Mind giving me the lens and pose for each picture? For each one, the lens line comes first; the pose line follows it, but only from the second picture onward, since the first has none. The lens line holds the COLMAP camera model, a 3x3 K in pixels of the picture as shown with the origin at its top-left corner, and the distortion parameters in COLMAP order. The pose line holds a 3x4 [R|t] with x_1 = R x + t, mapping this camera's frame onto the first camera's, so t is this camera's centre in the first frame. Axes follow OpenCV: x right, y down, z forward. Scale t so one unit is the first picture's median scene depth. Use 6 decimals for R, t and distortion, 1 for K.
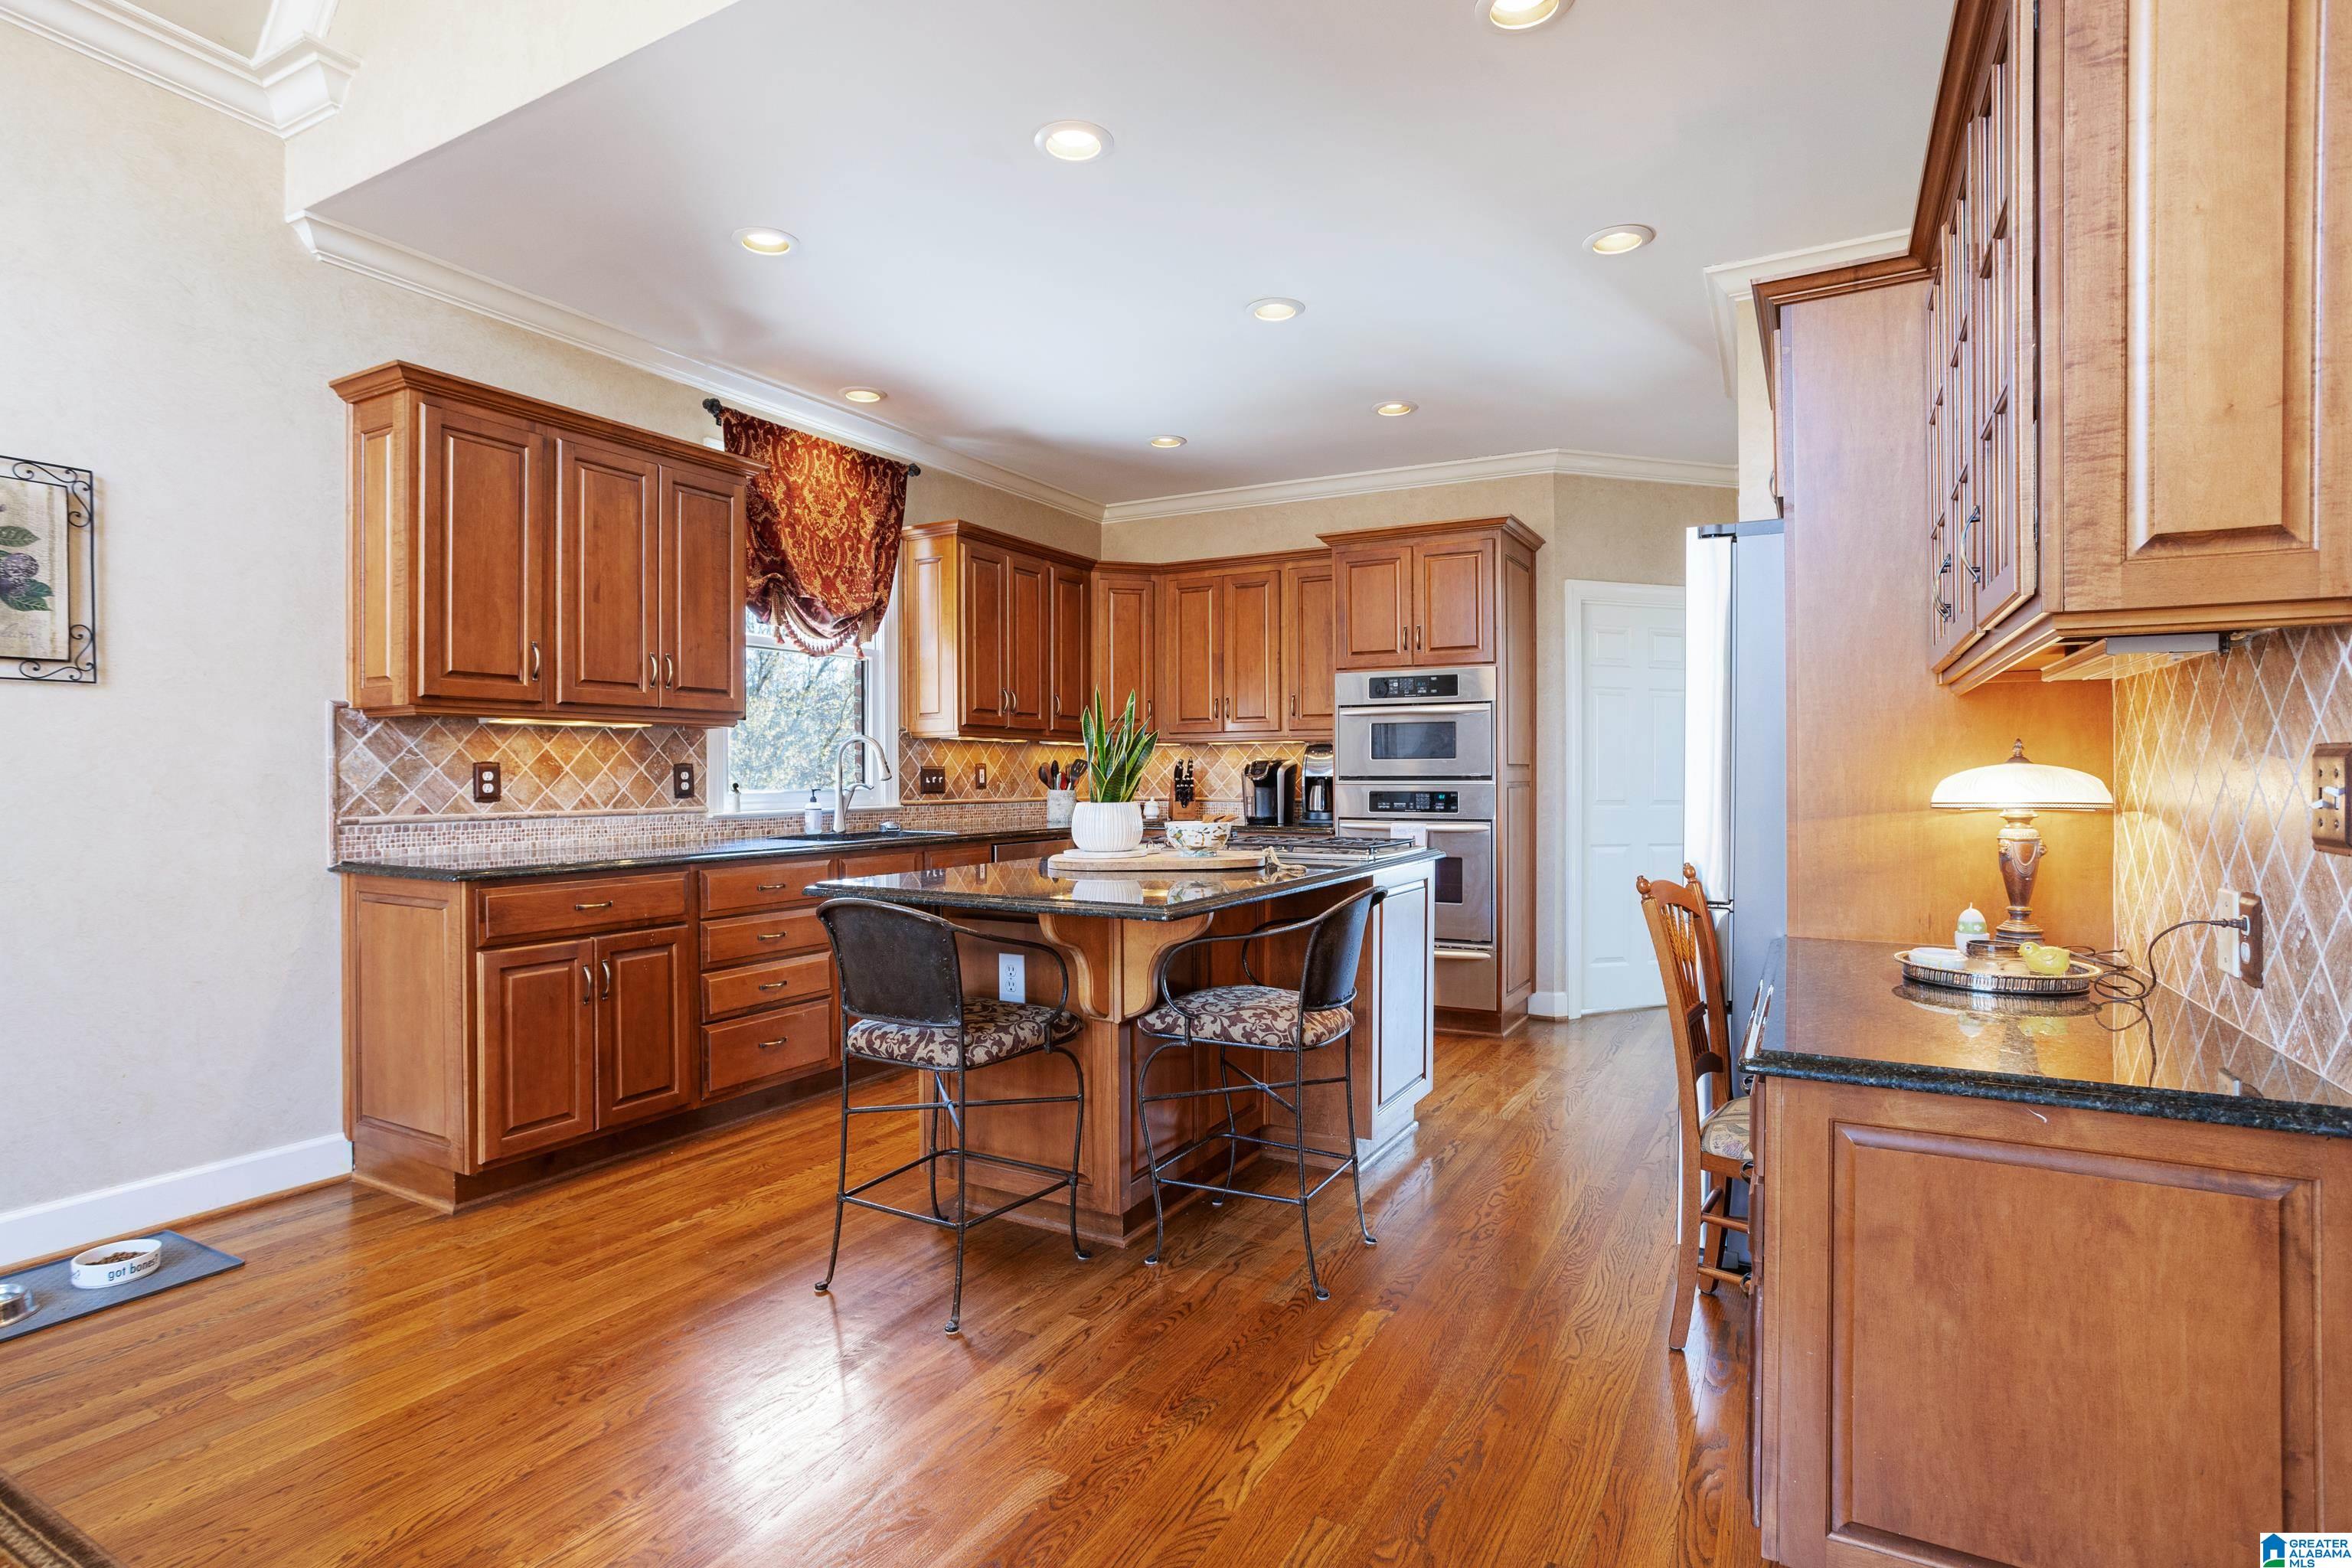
lens RADIAL K [[1168.0, 0, 1175.8], [0, 1168.0, 776.6], [0, 0, 1]] dist [-0.022724, 0.005673]
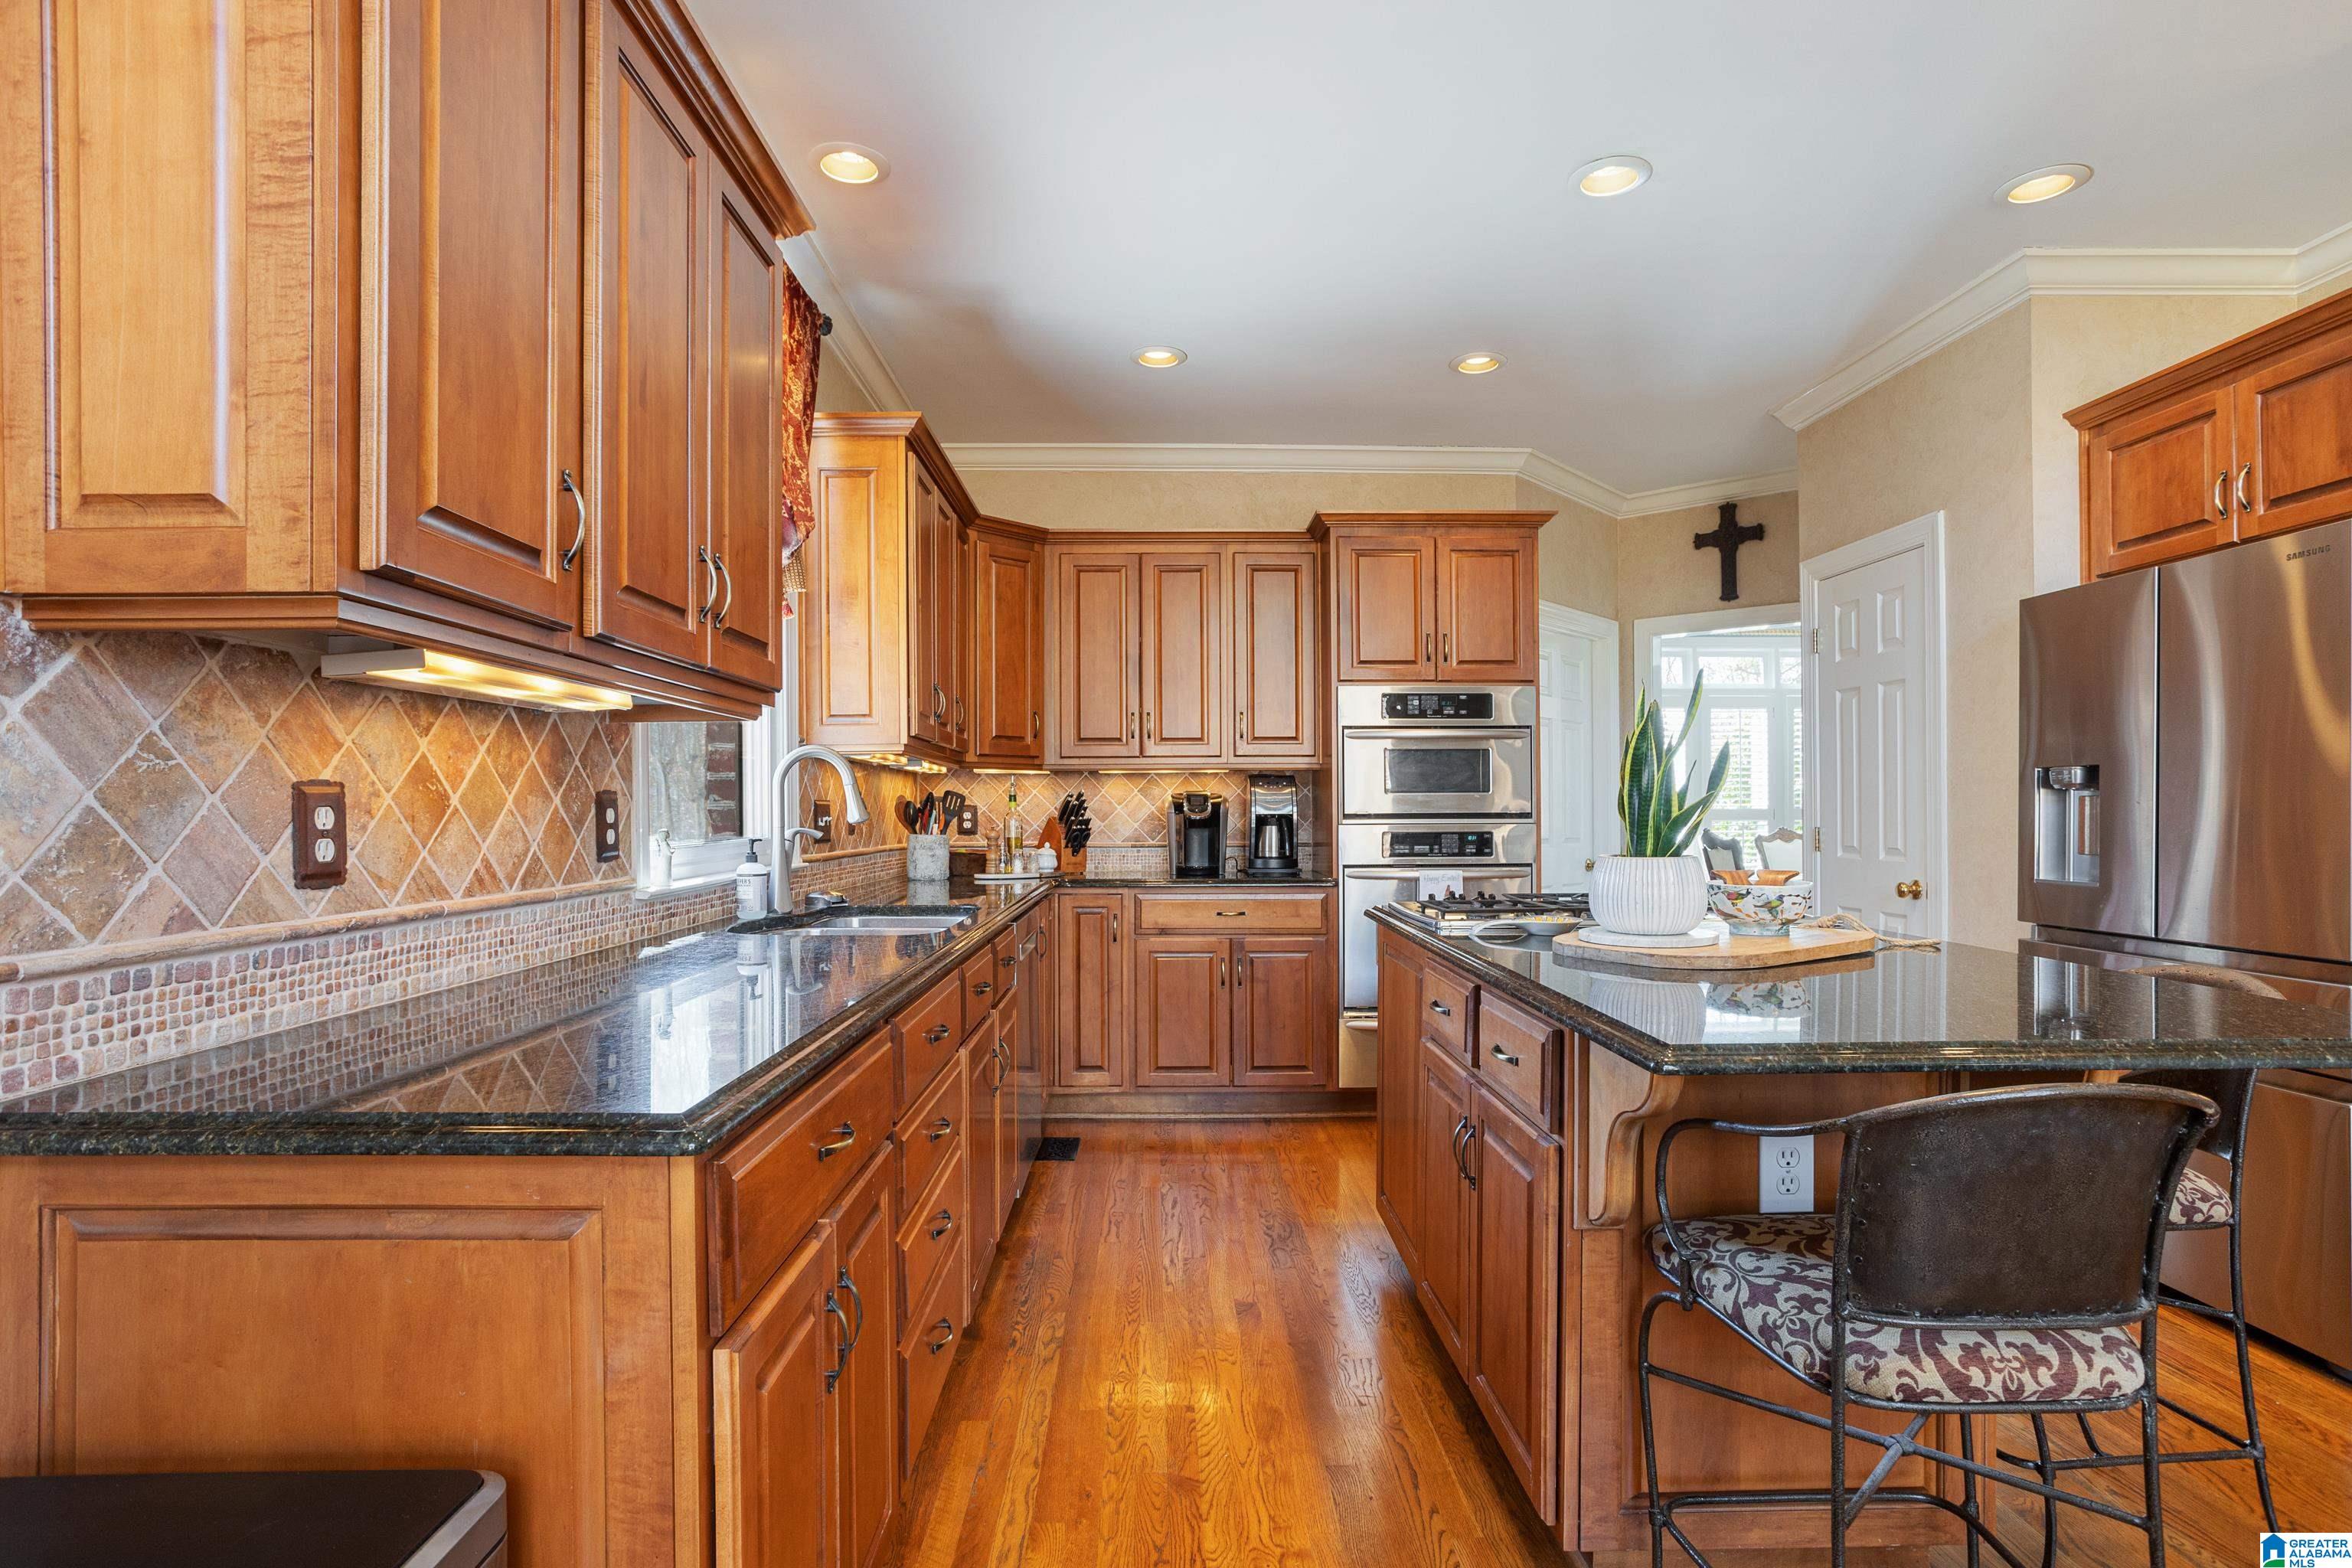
lens RADIAL K [[1168.0, 0, 1160.0], [0, 1168.0, 803.8], [0, 0, 1]] dist [-0.022724, 0.005673]
pose [[0.867745, 0.002904, 0.497001, -0.394429], [0.000921, 0.999972, -0.007452, -0.001521], [-0.497009, 0.006924, 0.867718, 0.391559]]
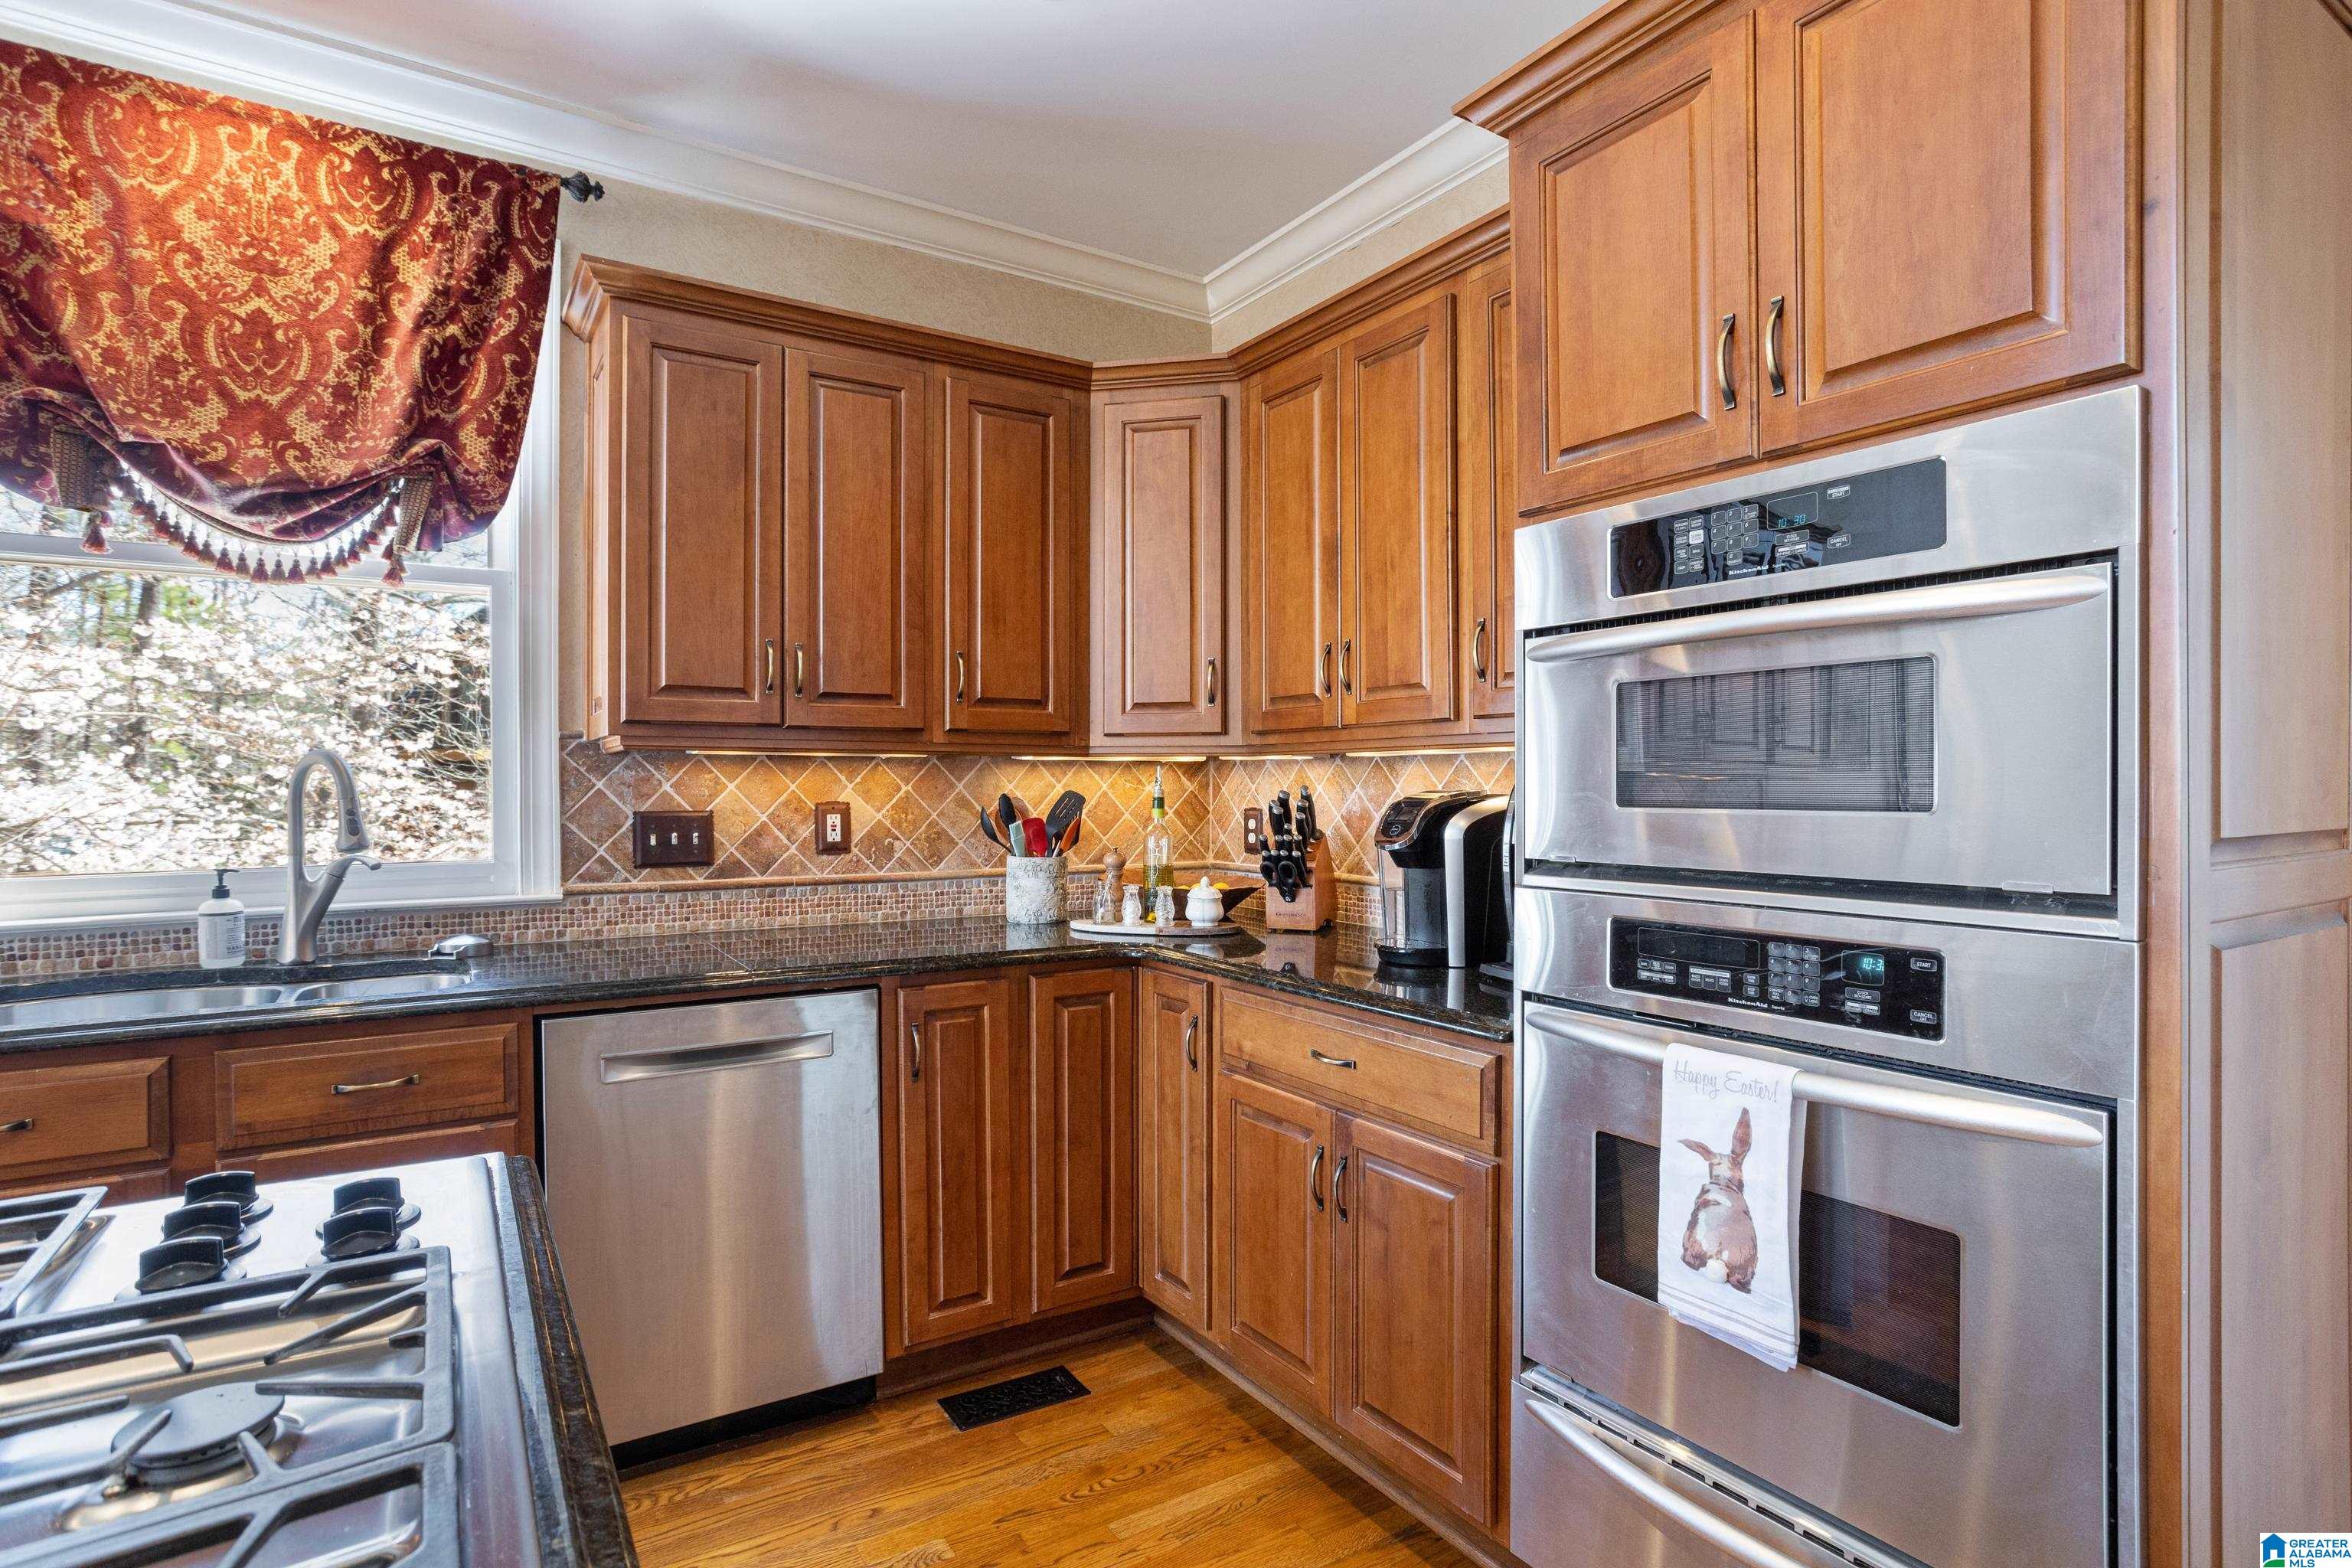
lens RADIAL K [[1168.0, 0, 1173.3], [0, 1168.0, 793.9], [0, 0, 1]] dist [-0.022724, 0.005673]
pose [[0.881503, 0.004595, -0.472157, 0.218237], [-0.001134, 0.999970, 0.007614, -0.021383], [0.472178, -0.006176, 0.881482, 0.731038]]
